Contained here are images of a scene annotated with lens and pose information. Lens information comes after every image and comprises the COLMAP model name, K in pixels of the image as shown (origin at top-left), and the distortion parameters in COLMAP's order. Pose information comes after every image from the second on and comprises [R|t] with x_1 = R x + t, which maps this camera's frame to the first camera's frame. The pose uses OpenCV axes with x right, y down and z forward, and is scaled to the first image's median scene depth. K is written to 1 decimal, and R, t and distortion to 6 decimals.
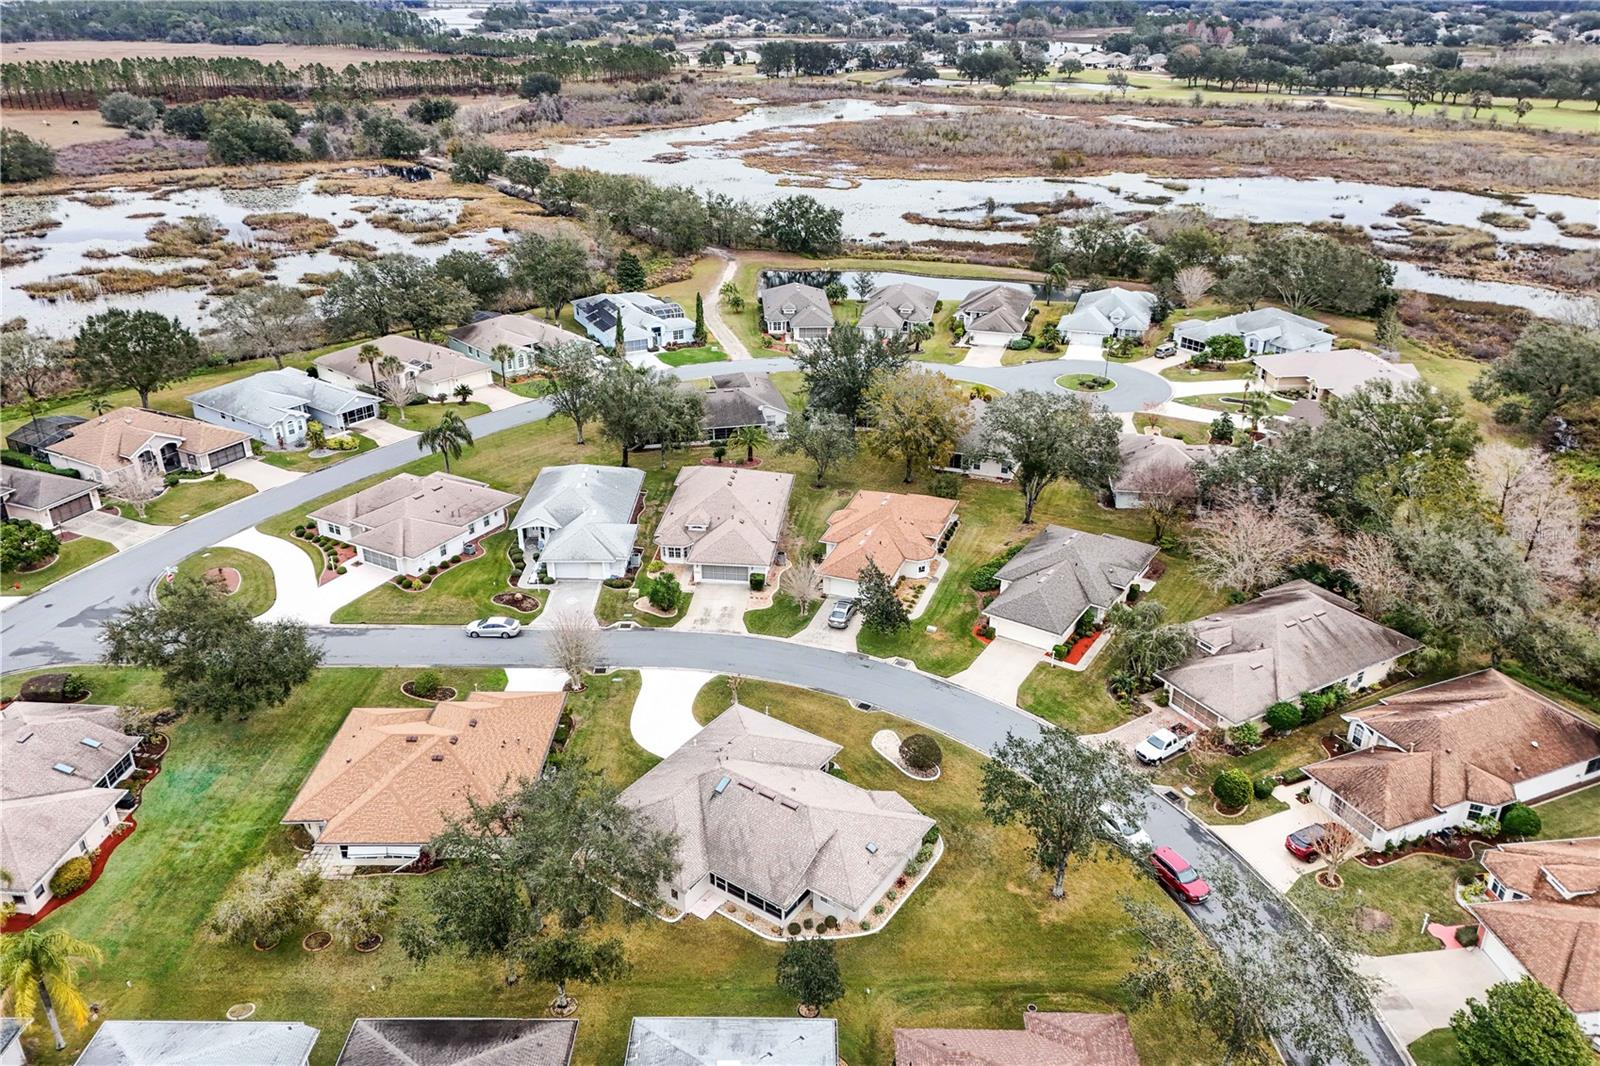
lens RADIAL K [[1130.2, 0, 800.0], [0, 1130.2, 533.0], [0, 0, 1]] dist [0.128941, -0.261158]
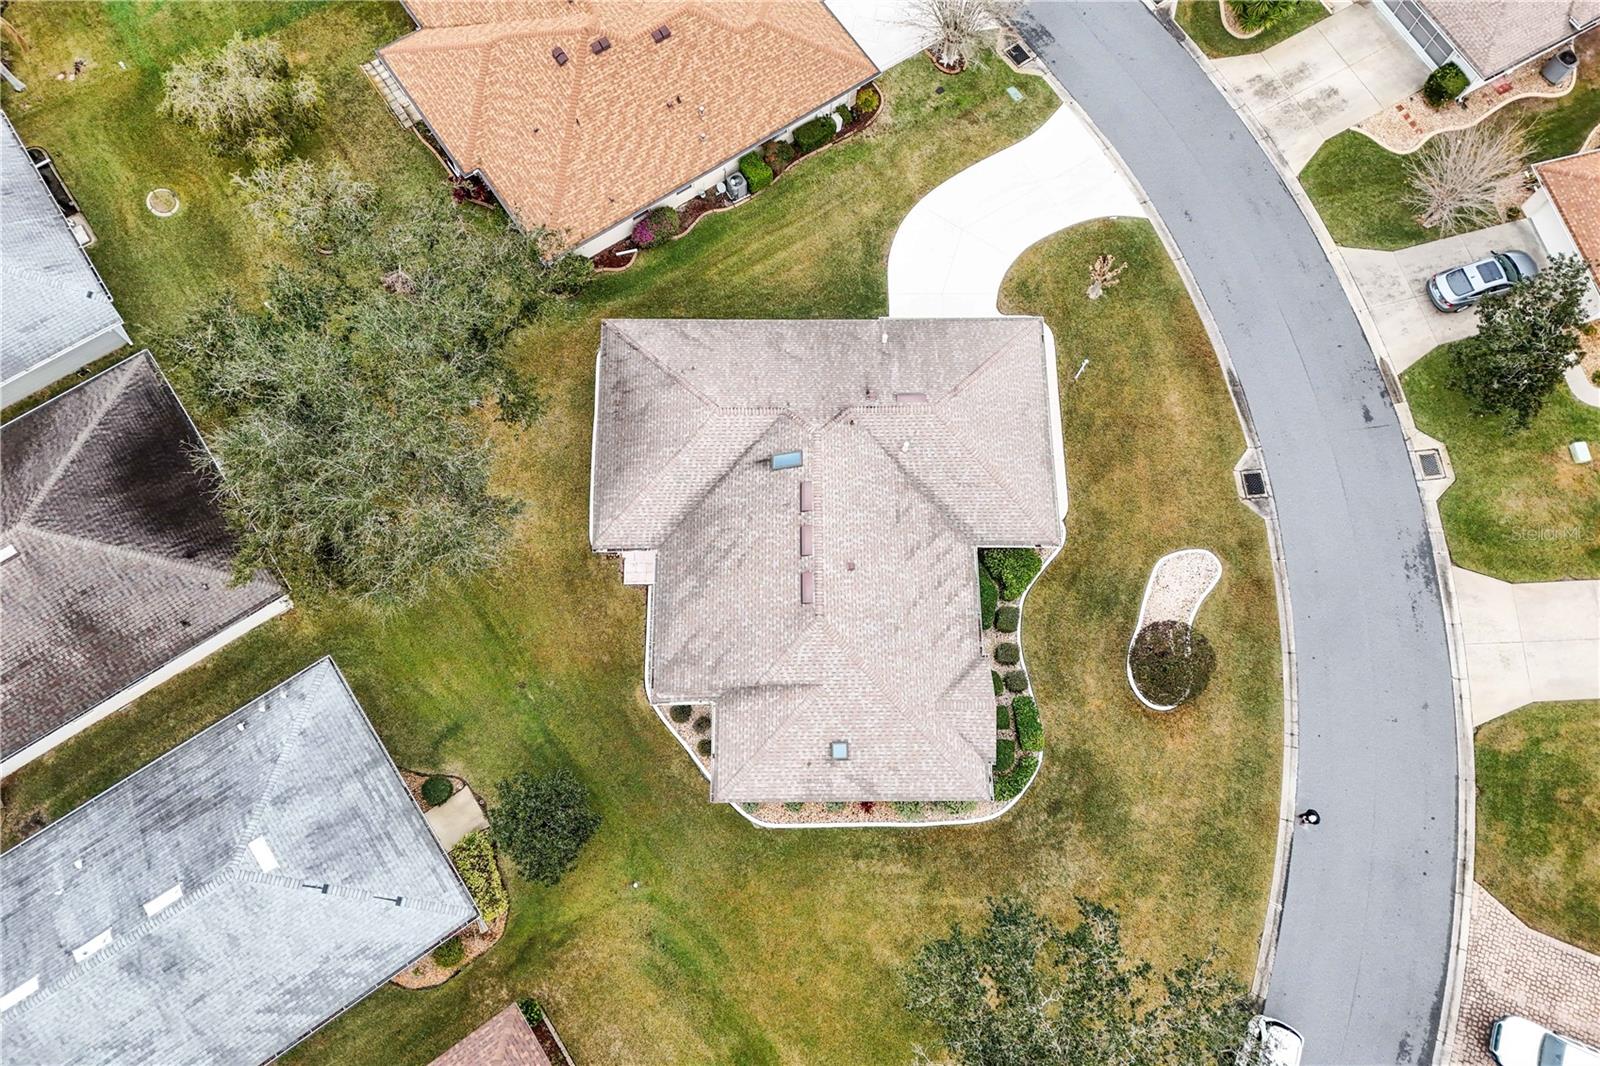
lens RADIAL K [[1148.7, 0, 800.0], [0, 1148.7, 533.0], [0, 0, 1]] dist [0.090972, -0.096739]
pose [[0.579099, 0.779701, -0.238141, 0.073240], [-0.373645, 0.513454, 0.772499, -0.148267], [0.724592, -0.358373, 0.588672, 0.491528]]
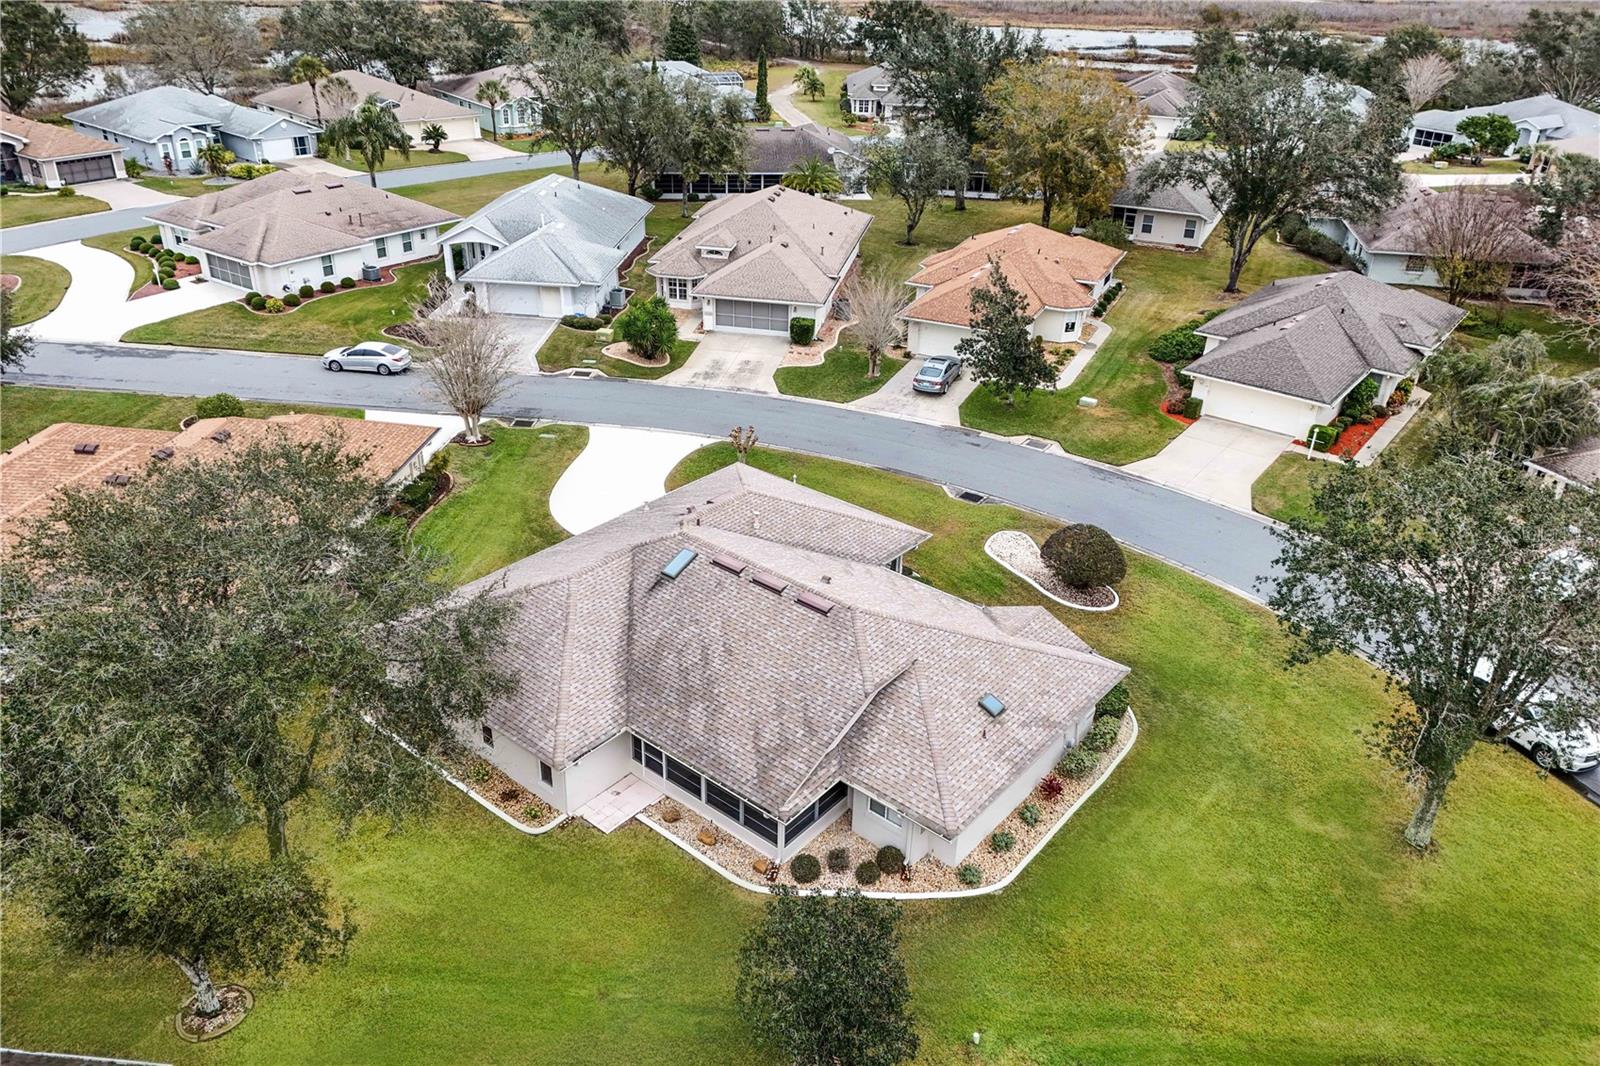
lens RADIAL K [[1148.7, 0, 800.0], [0, 1148.7, 533.0], [0, 0, 1]] dist [0.090972, -0.096739]
pose [[0.996092, 0.059536, -0.065243, 0.009764], [-0.056885, 0.997507, 0.041752, 0.138582], [0.067566, -0.037878, 0.996996, 0.391031]]
